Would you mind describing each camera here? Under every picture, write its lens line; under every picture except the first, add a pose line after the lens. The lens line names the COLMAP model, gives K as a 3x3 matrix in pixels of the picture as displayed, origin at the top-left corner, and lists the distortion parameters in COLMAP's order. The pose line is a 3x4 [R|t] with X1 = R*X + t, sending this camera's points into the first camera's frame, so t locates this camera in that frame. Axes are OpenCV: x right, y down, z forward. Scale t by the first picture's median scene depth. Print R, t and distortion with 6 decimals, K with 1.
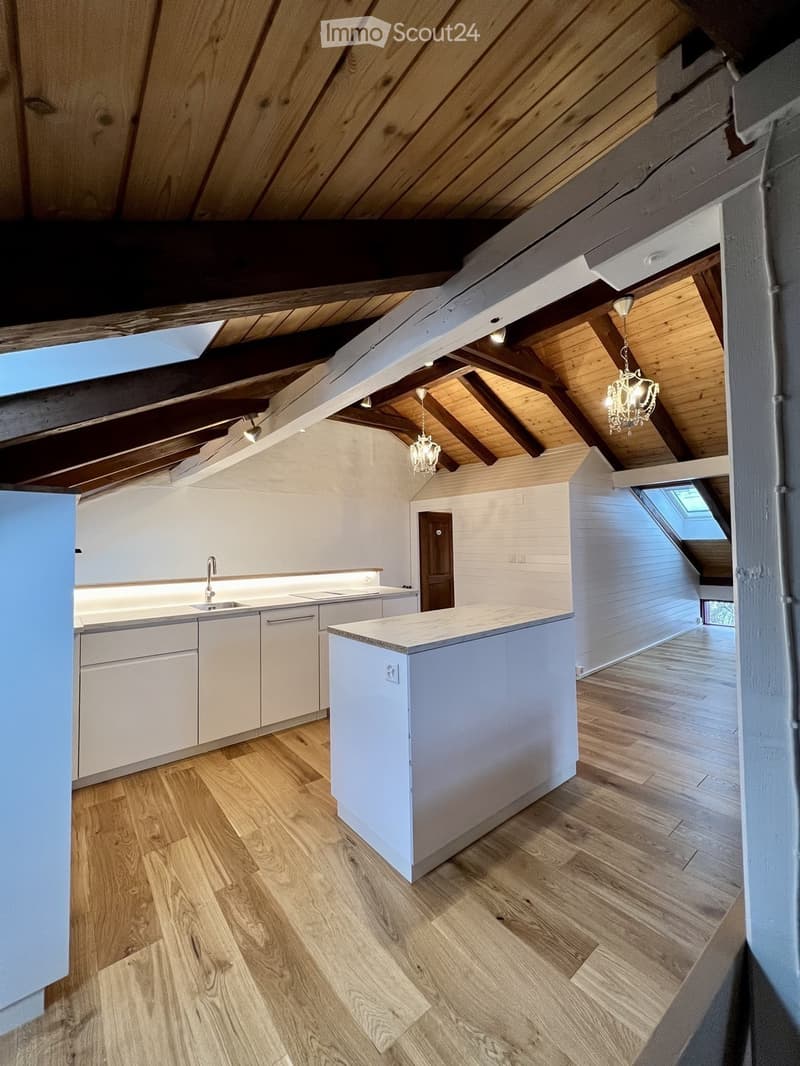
lens RADIAL K [[428.5, 0, 398.9], [0, 428.5, 533.3], [0, 0, 1]] dist [-0.000151, 0.000555]
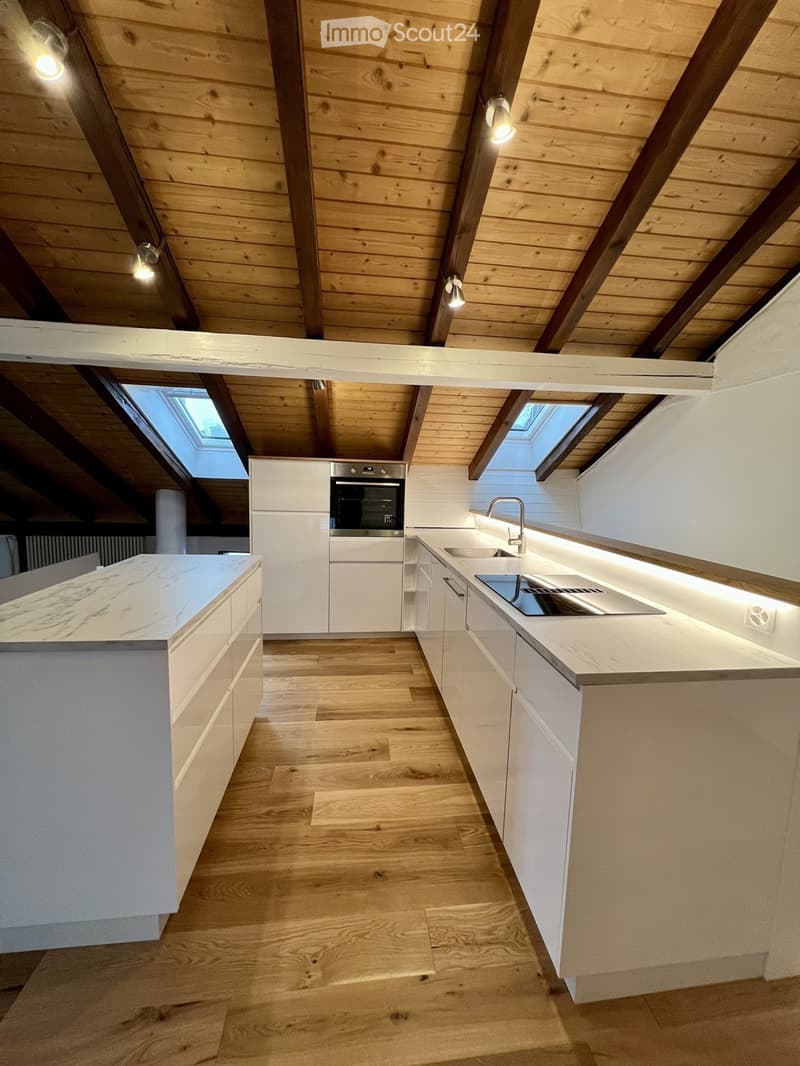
lens RADIAL K [[428.5, 0, 404.8], [0, 428.5, 531.7], [0, 0, 1]] dist [-0.000151, 0.000555]
pose [[-0.534607, 0.108271, -0.838137, 0.437400], [0.009988, 0.992499, 0.121840, 0.023063], [0.845042, 0.056765, -0.531679, 1.500302]]
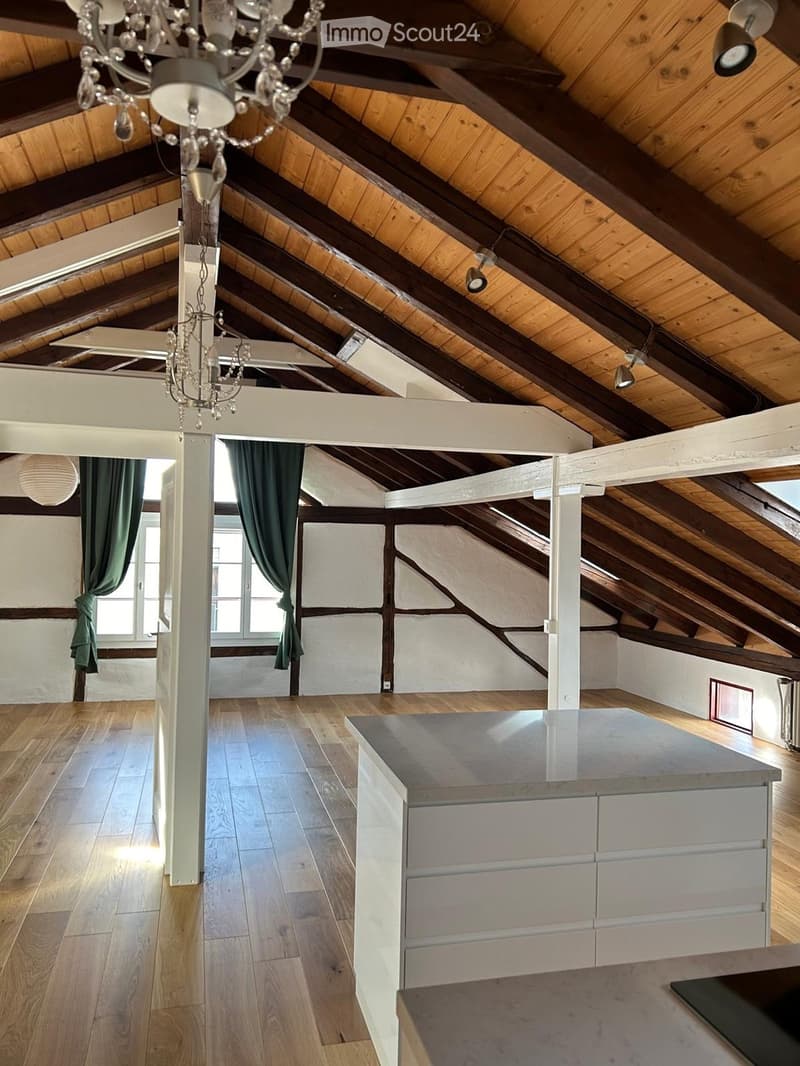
lens RADIAL K [[799.6, 0, 402.6], [0, 799.6, 536.3], [0, 0, 1]] dist [0.015083, -0.005641]
pose [[-0.908601, 0.006893, 0.417609, -0.129773], [-0.014906, 0.998692, -0.048914, -0.044333], [-0.417400, -0.050669, -0.907309, 1.854129]]
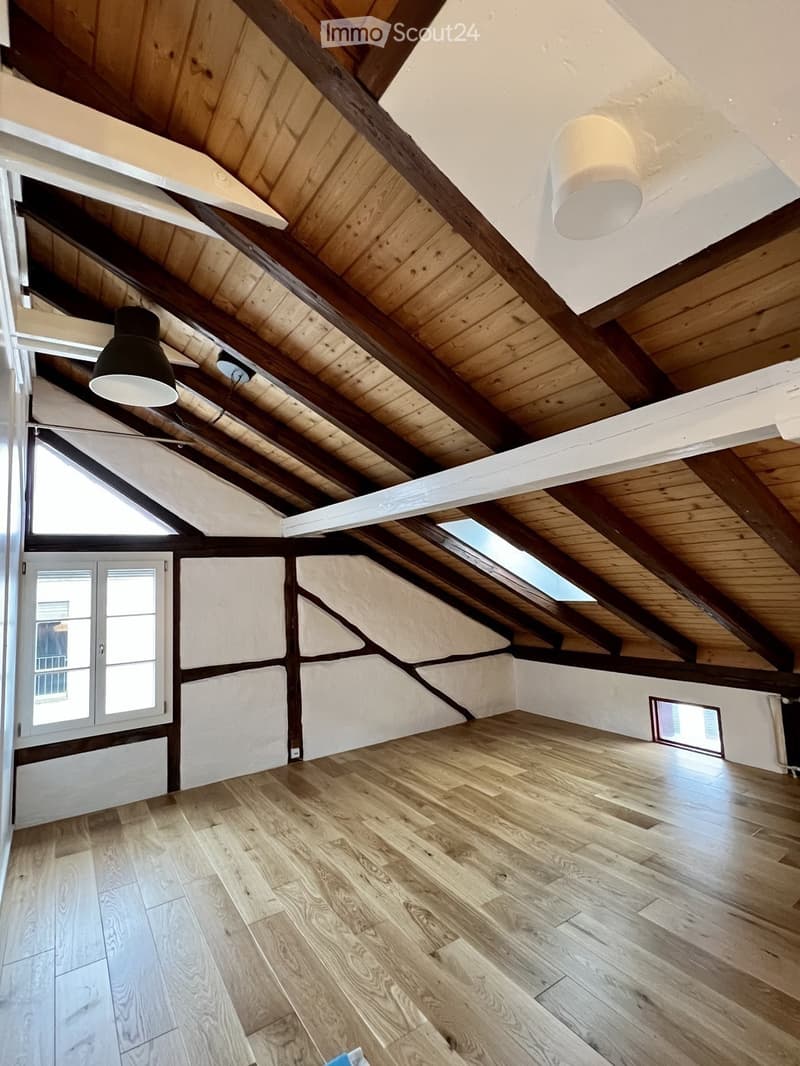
lens RADIAL K [[518.1, 0, 401.1], [0, 518.1, 530.0], [0, 0, 1]] dist [-0.004122, -0.000337]
pose [[-0.993334, 0.076651, 0.086094, 0.675308], [0.064714, 0.988897, -0.133769, -0.075284], [-0.095391, -0.127305, -0.987266, 0.742358]]
